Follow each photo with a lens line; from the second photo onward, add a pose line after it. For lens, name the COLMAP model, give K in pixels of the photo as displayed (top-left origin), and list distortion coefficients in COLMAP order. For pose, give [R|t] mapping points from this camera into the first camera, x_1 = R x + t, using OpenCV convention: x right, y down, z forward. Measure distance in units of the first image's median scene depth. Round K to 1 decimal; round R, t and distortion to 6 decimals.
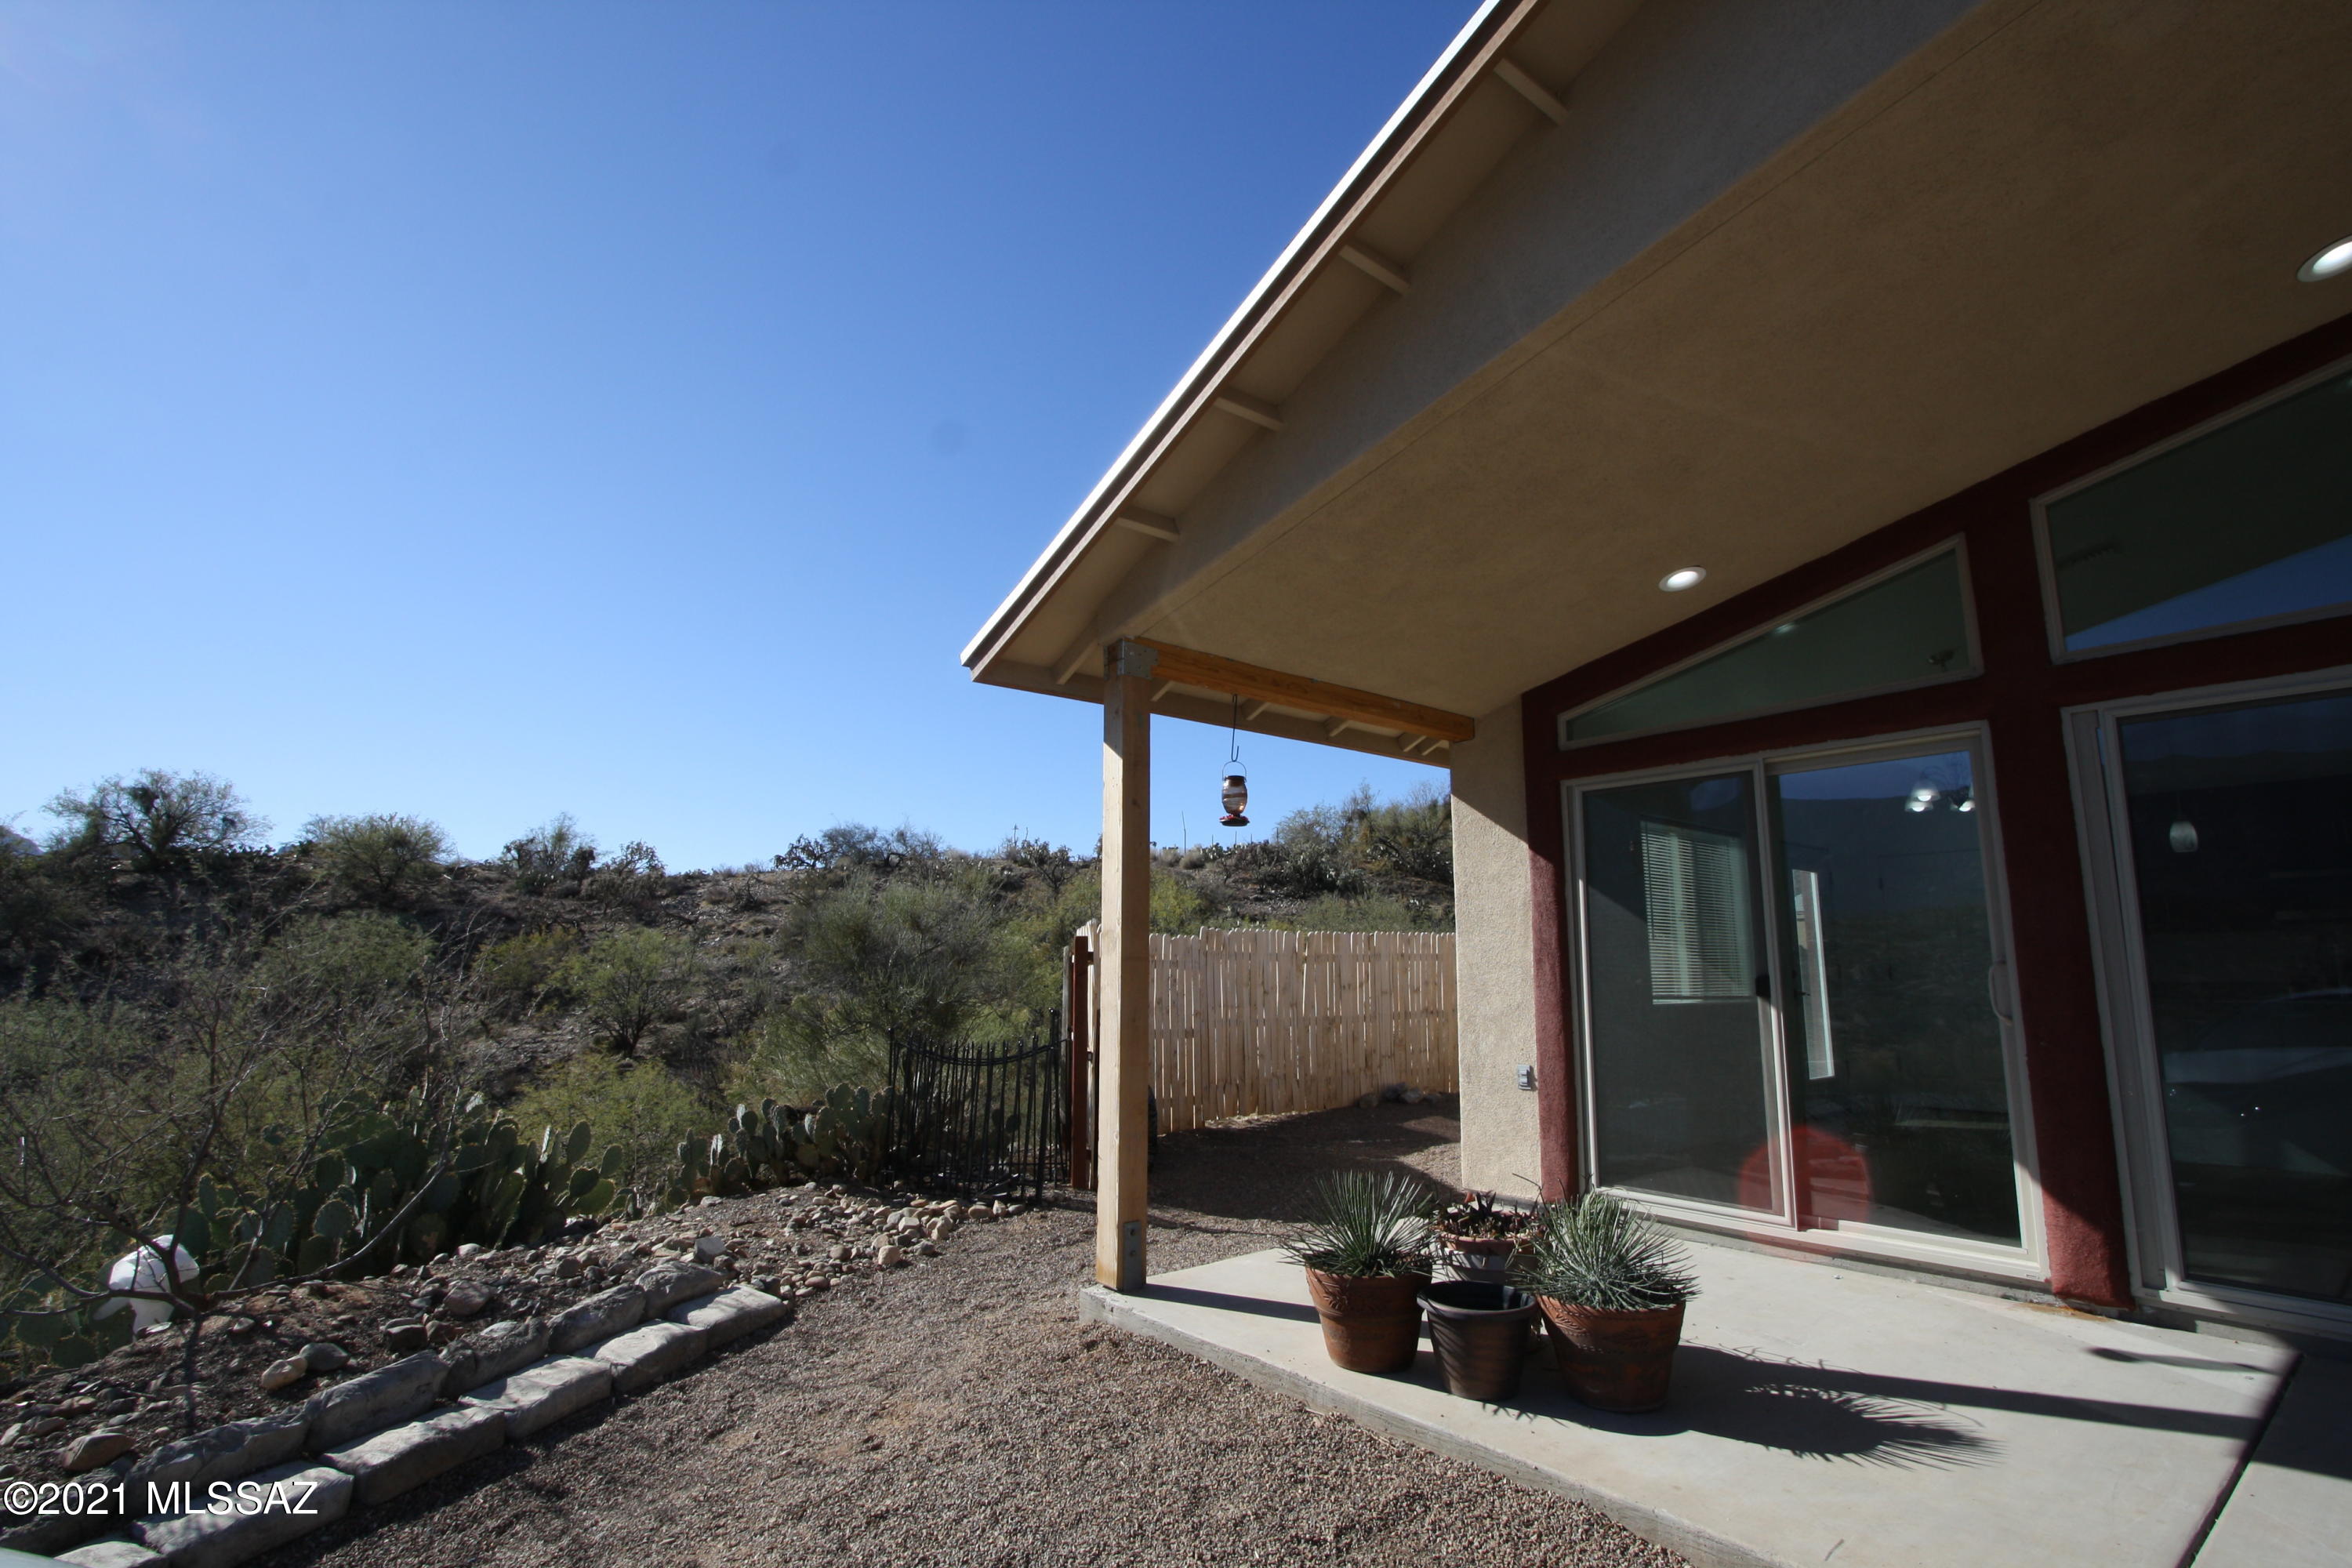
lens RADIAL K [[1096.6, 0, 1173.8], [0, 1096.6, 793.1], [0, 0, 1]] dist [-0.020745, 0.004872]
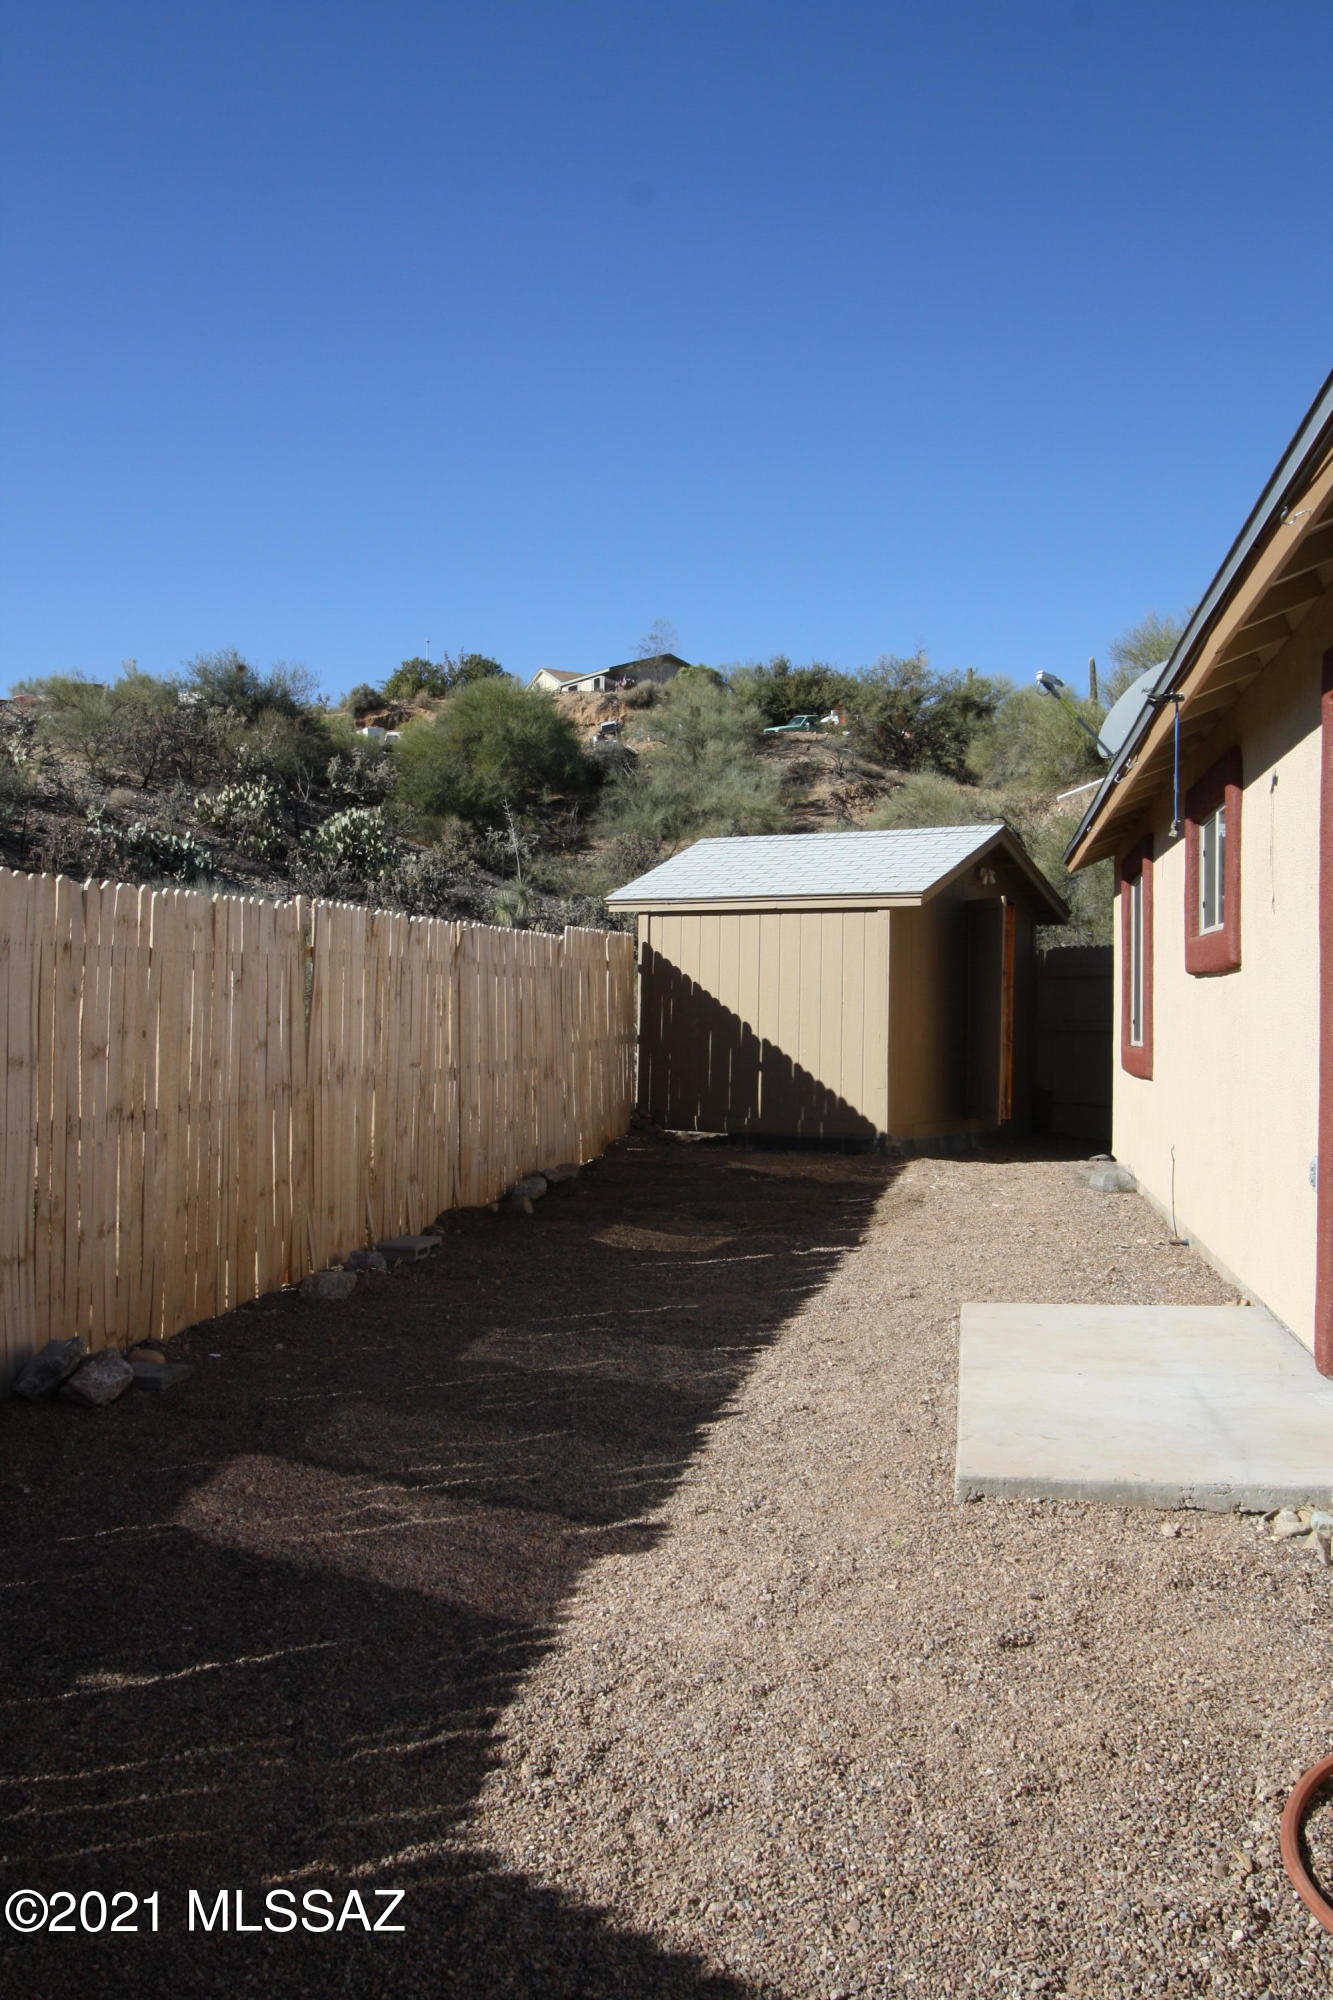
lens RADIAL K [[1768.6, 0, 666.5], [0, 1768.6, 1000.0], [0, 0, 1]] dist [0.006932, 0.000101]
pose [[0.757465, 0.010371, 0.652793, 0.001464], [-0.114823, 0.986405, 0.117563, 0.083058], [-0.642699, -0.164005, 0.748358, 0.501471]]
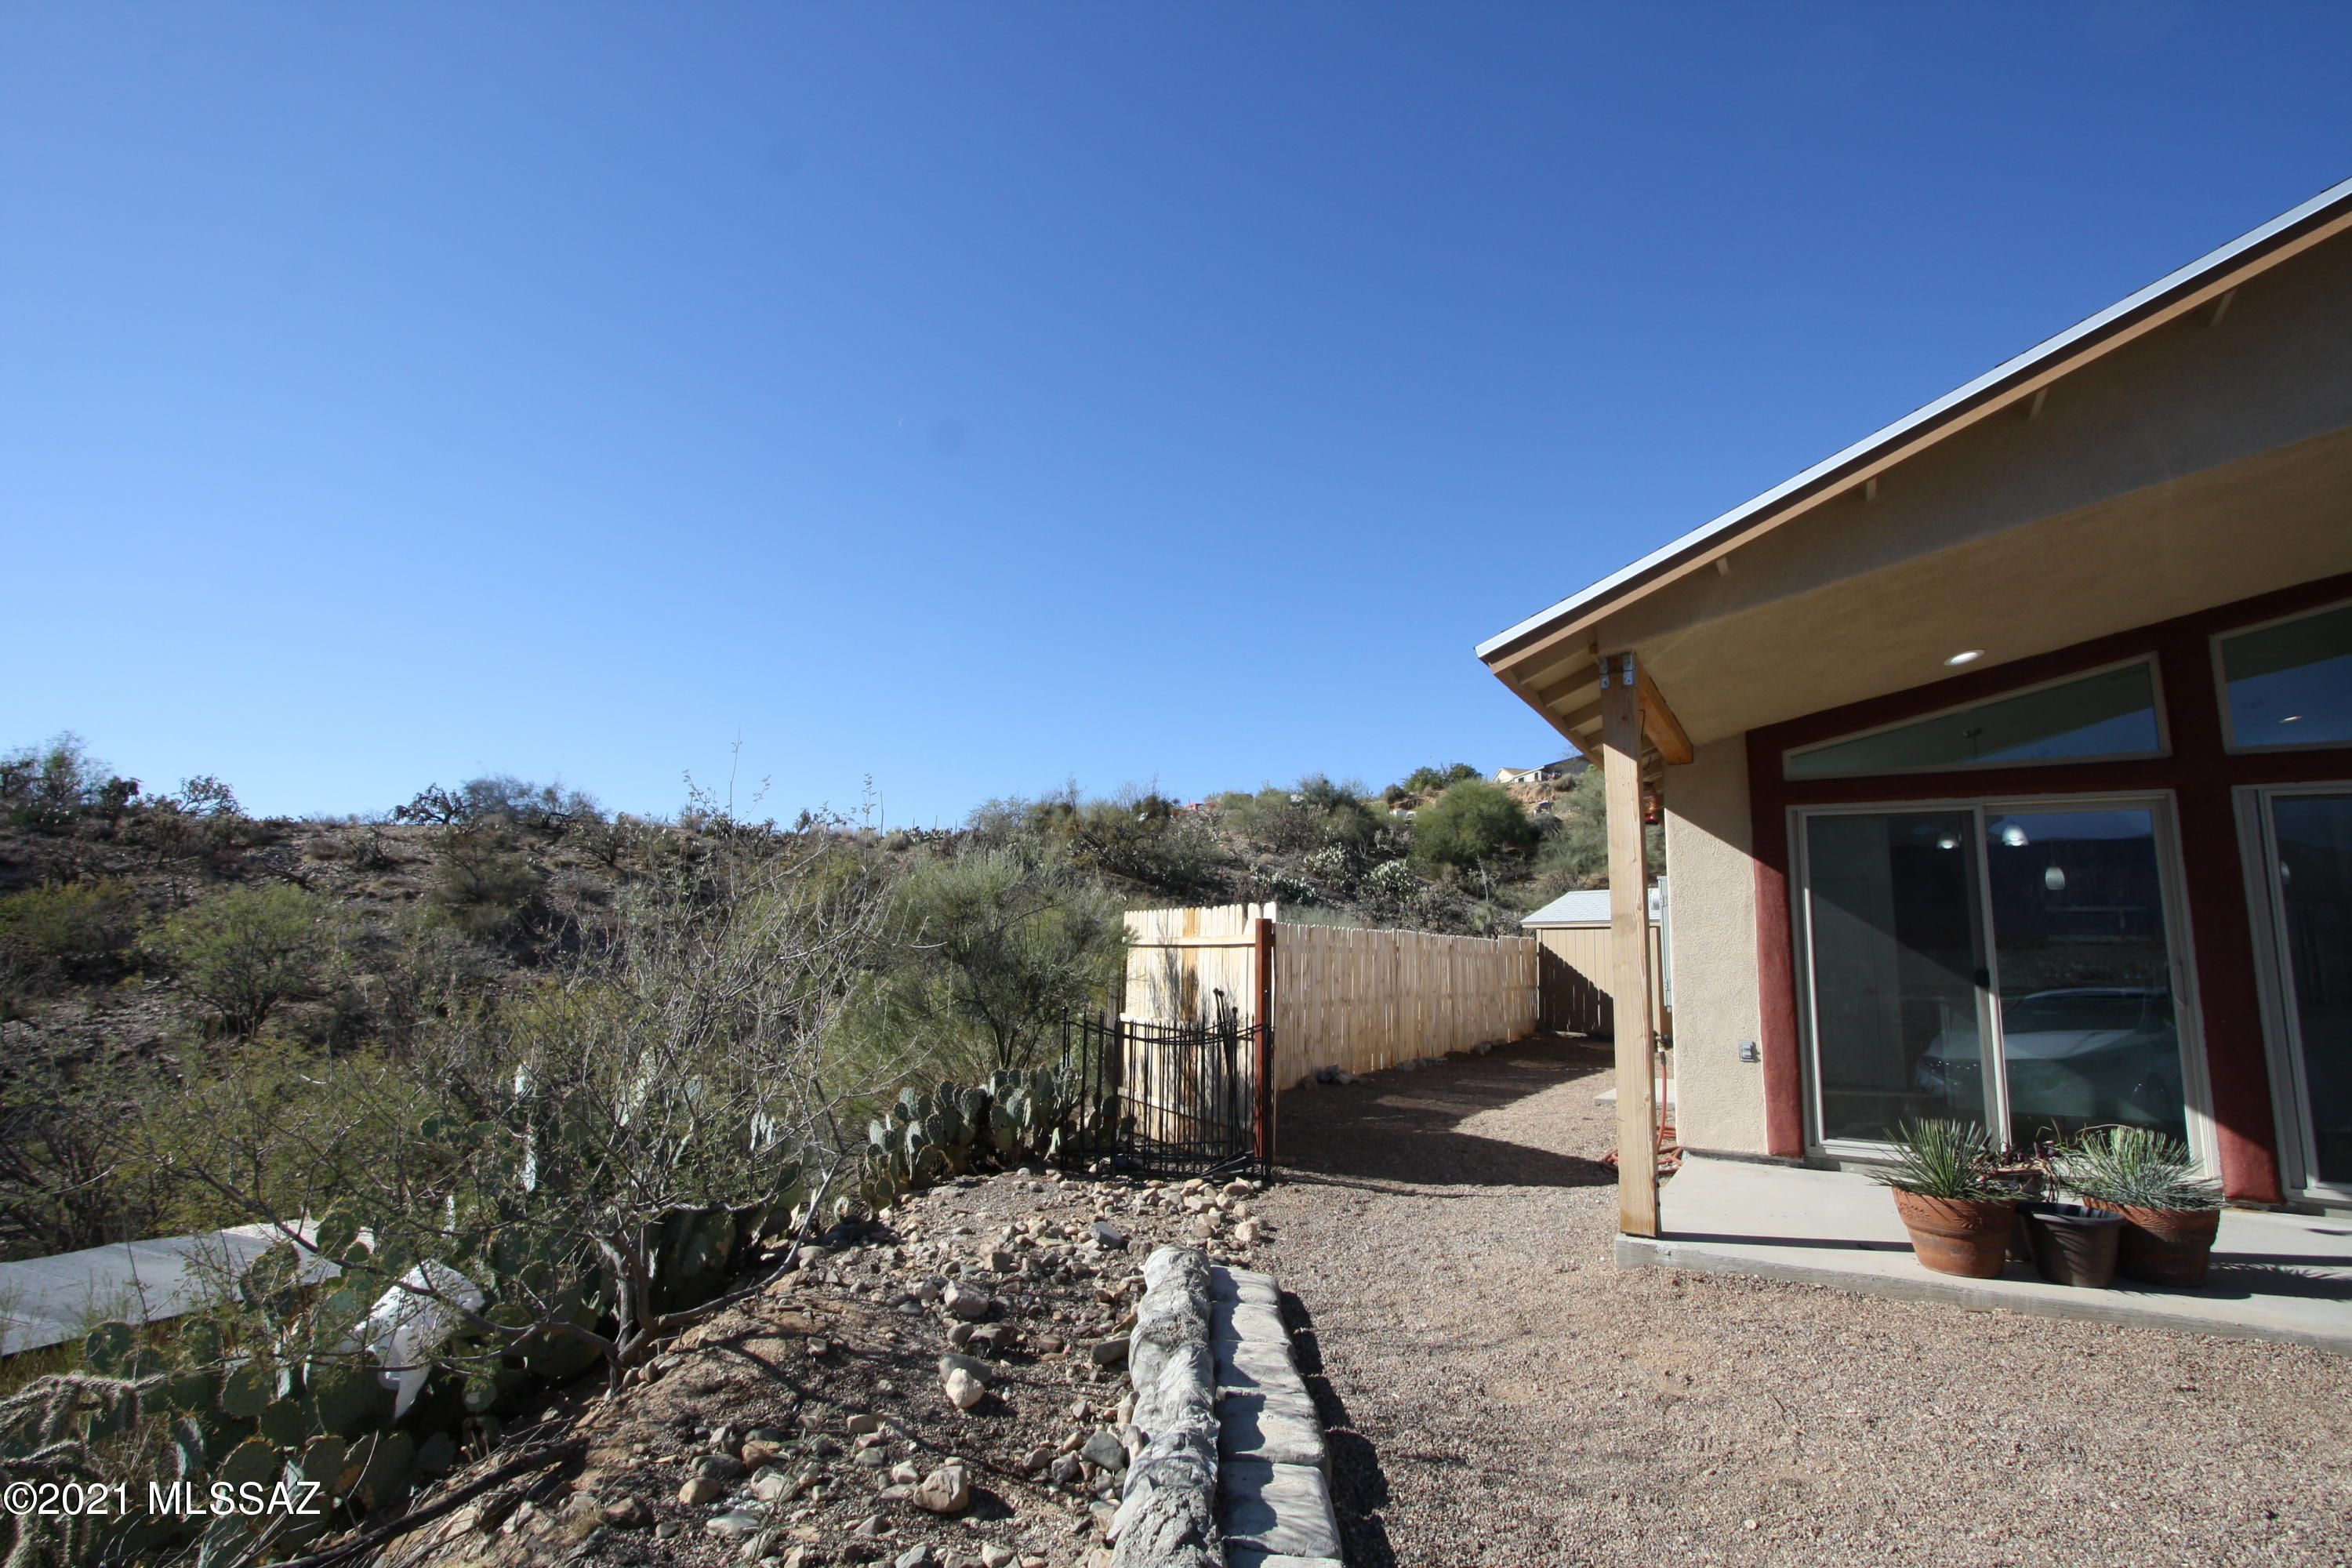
lens RADIAL K [[1096.6, 0, 1173.8], [0, 1096.6, 793.1], [0, 0, 1]] dist [-0.020745, 0.004872]
pose [[0.940295, 0.077928, 0.331319, -0.308669], [-0.080364, 0.996745, -0.006366, 0.016571], [-0.330737, -0.020641, 0.943497, 0.040480]]
